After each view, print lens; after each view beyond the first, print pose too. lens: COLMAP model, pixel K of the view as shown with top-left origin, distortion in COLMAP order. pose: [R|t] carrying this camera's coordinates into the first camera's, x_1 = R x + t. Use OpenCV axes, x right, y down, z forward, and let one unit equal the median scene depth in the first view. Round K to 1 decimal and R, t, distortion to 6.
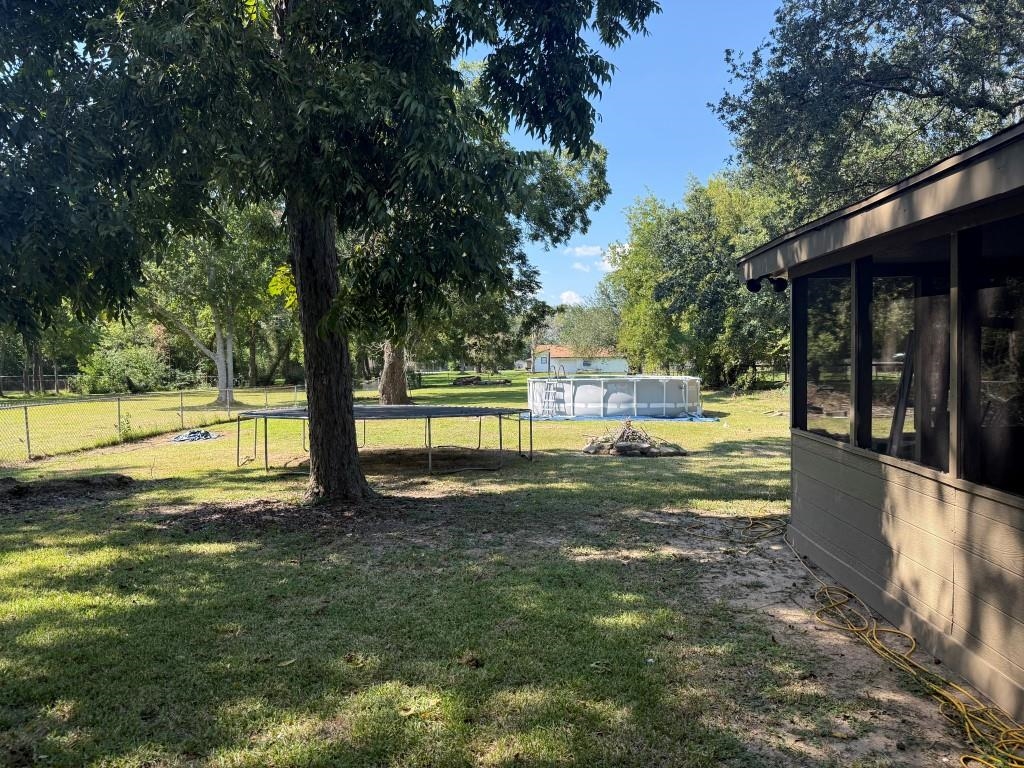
lens RADIAL K [[718.1, 0, 512.9], [0, 718.1, 381.4], [0, 0, 1]] dist [0.003765, 0.001515]
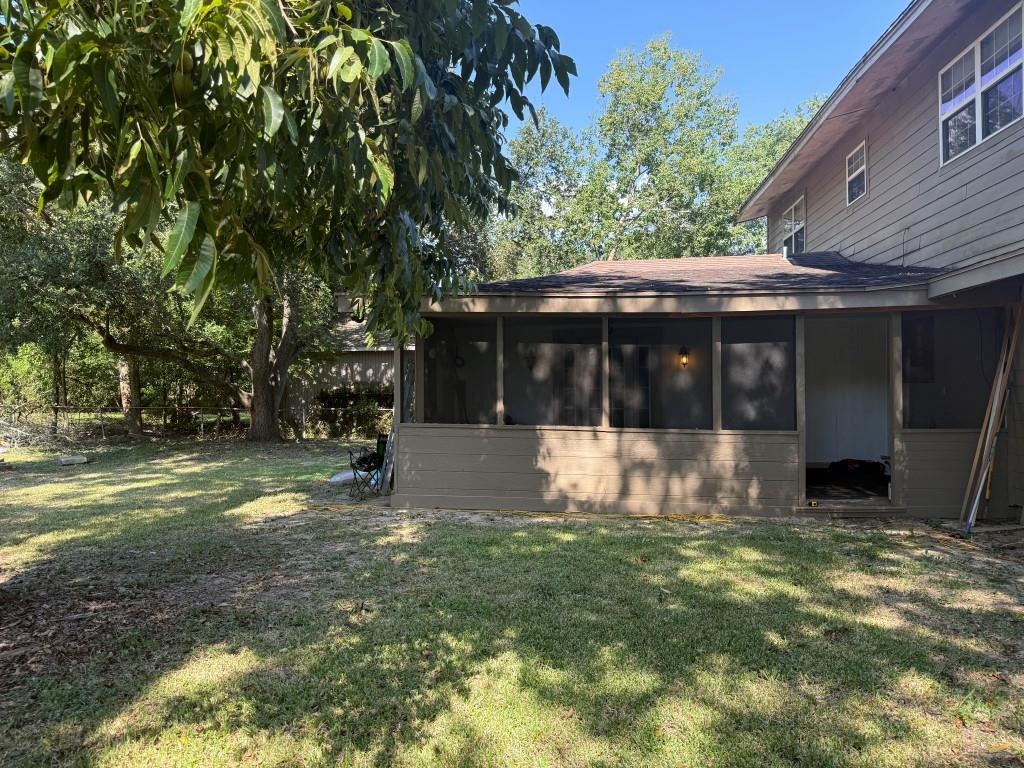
lens RADIAL K [[718.1, 0, 512.9], [0, 718.1, 382.8], [0, 0, 1]] dist [0.003765, 0.001515]
pose [[0.069188, 0.000540, 0.997603, -1.520950], [0.014855, 0.999888, -0.001572, -0.003730], [-0.997493, 0.014928, 0.069172, 1.070747]]
